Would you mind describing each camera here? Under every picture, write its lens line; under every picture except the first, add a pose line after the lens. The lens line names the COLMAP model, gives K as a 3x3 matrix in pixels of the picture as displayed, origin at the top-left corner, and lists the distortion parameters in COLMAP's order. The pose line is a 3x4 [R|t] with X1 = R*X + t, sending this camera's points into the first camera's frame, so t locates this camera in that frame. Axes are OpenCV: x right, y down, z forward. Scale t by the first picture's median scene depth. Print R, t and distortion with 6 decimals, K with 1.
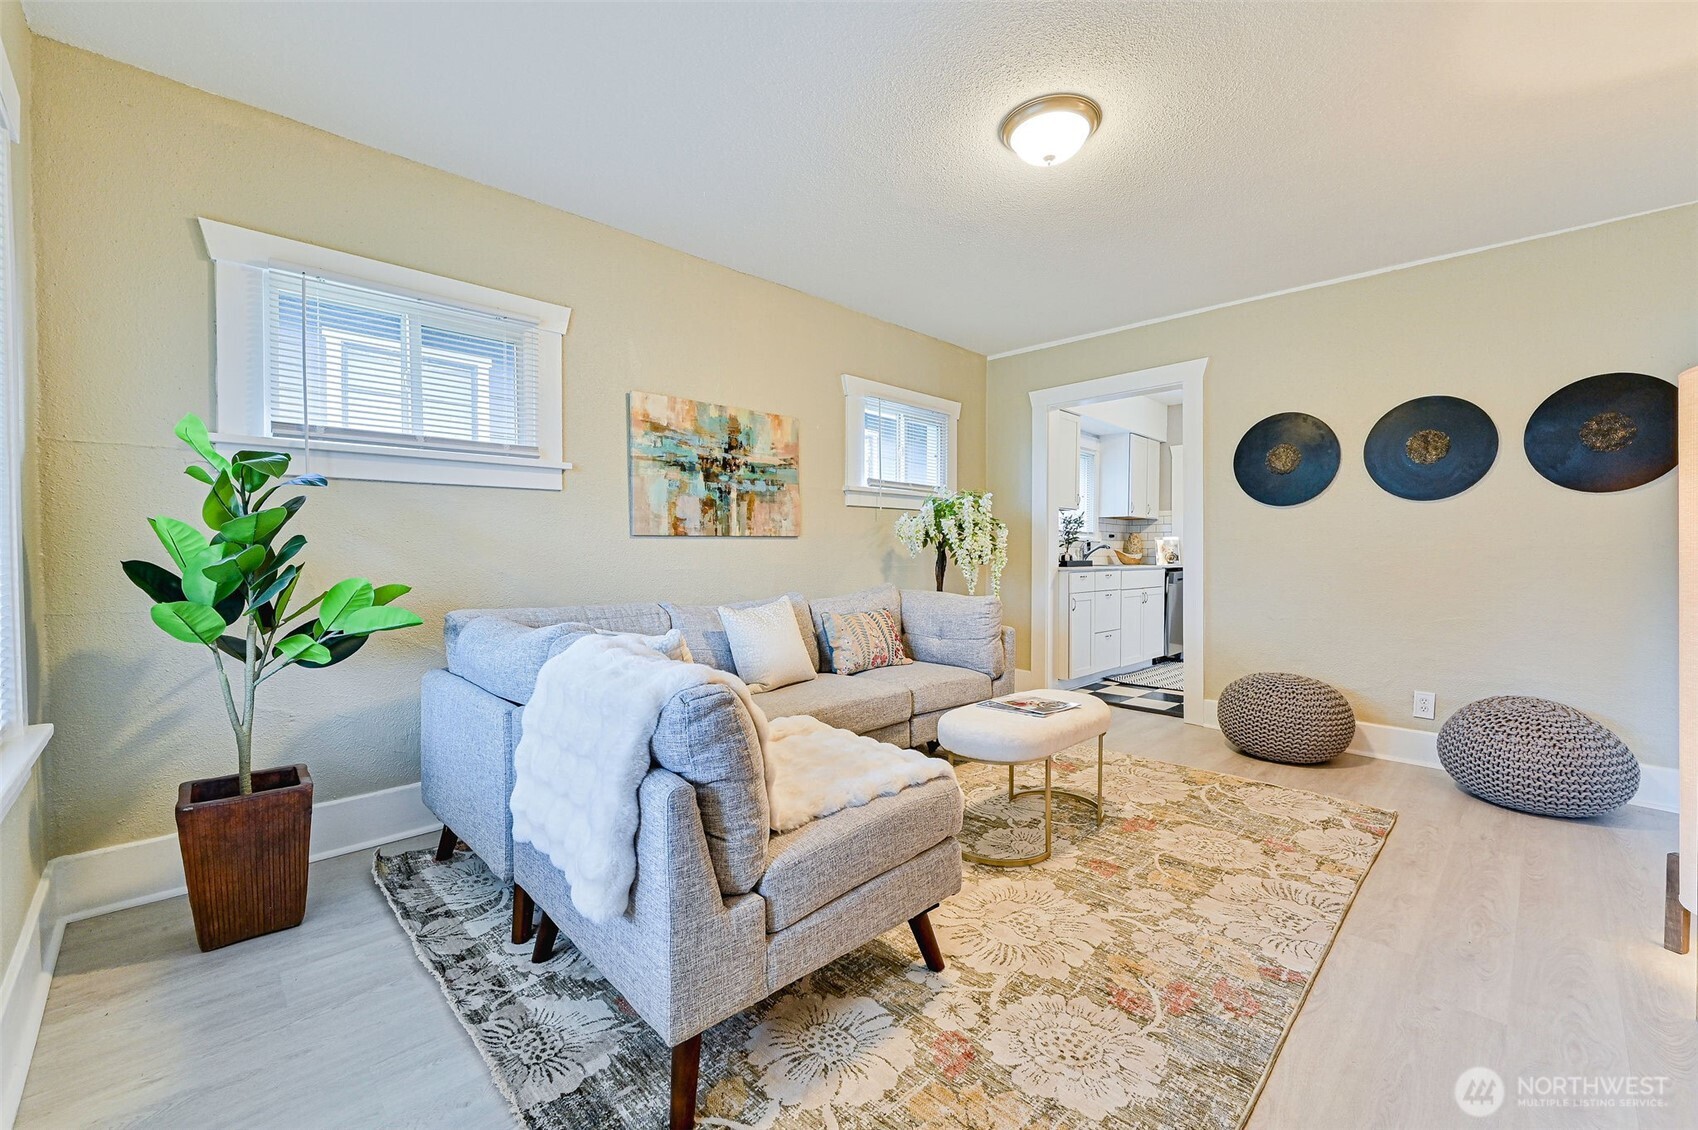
lens RADIAL K [[670.1, 0, 892.1], [0, 670.1, 558.3], [0, 0, 1]] dist [0.017485, 0.003128]
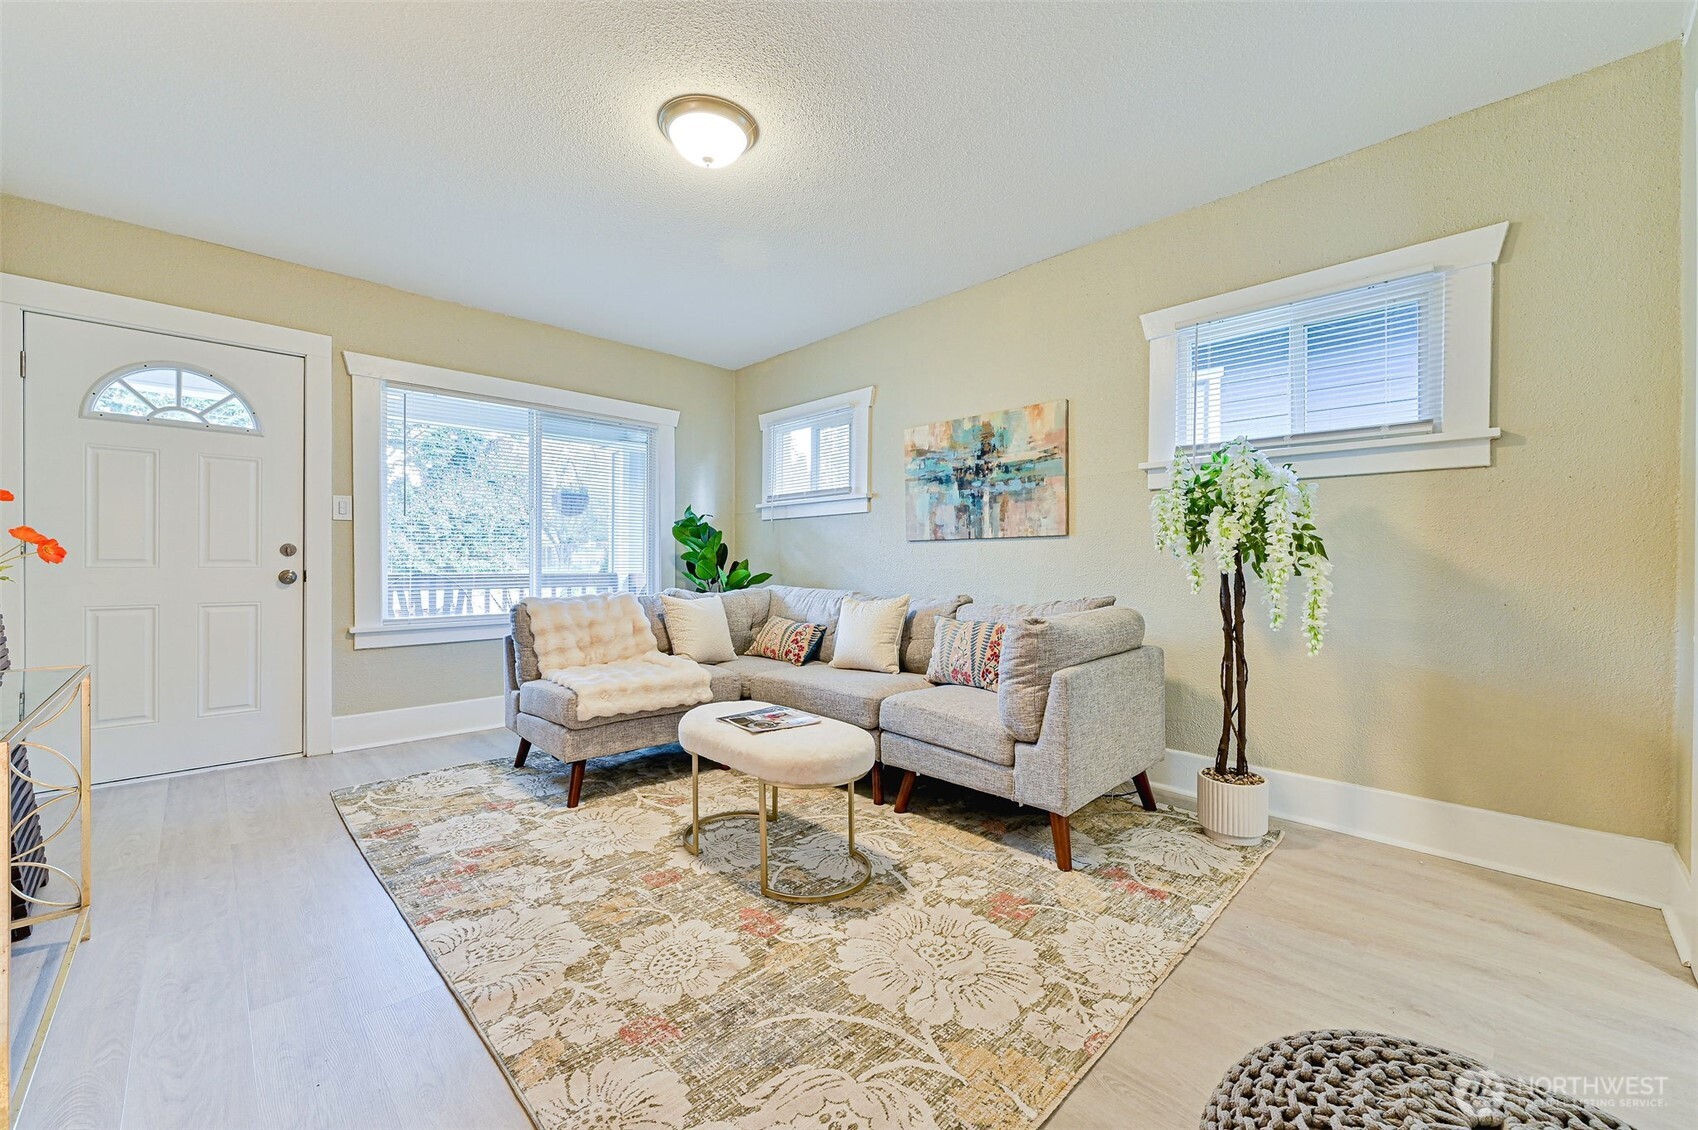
lens RADIAL K [[670.1, 0, 832.9], [0, 670.1, 548.1], [0, 0, 1]] dist [0.017485, 0.003128]
pose [[-0.039617, -0.015075, -0.999101, 0.824534], [-0.011076, 0.999831, -0.014647, -0.000285], [0.999154, 0.010486, -0.039777, 0.829903]]
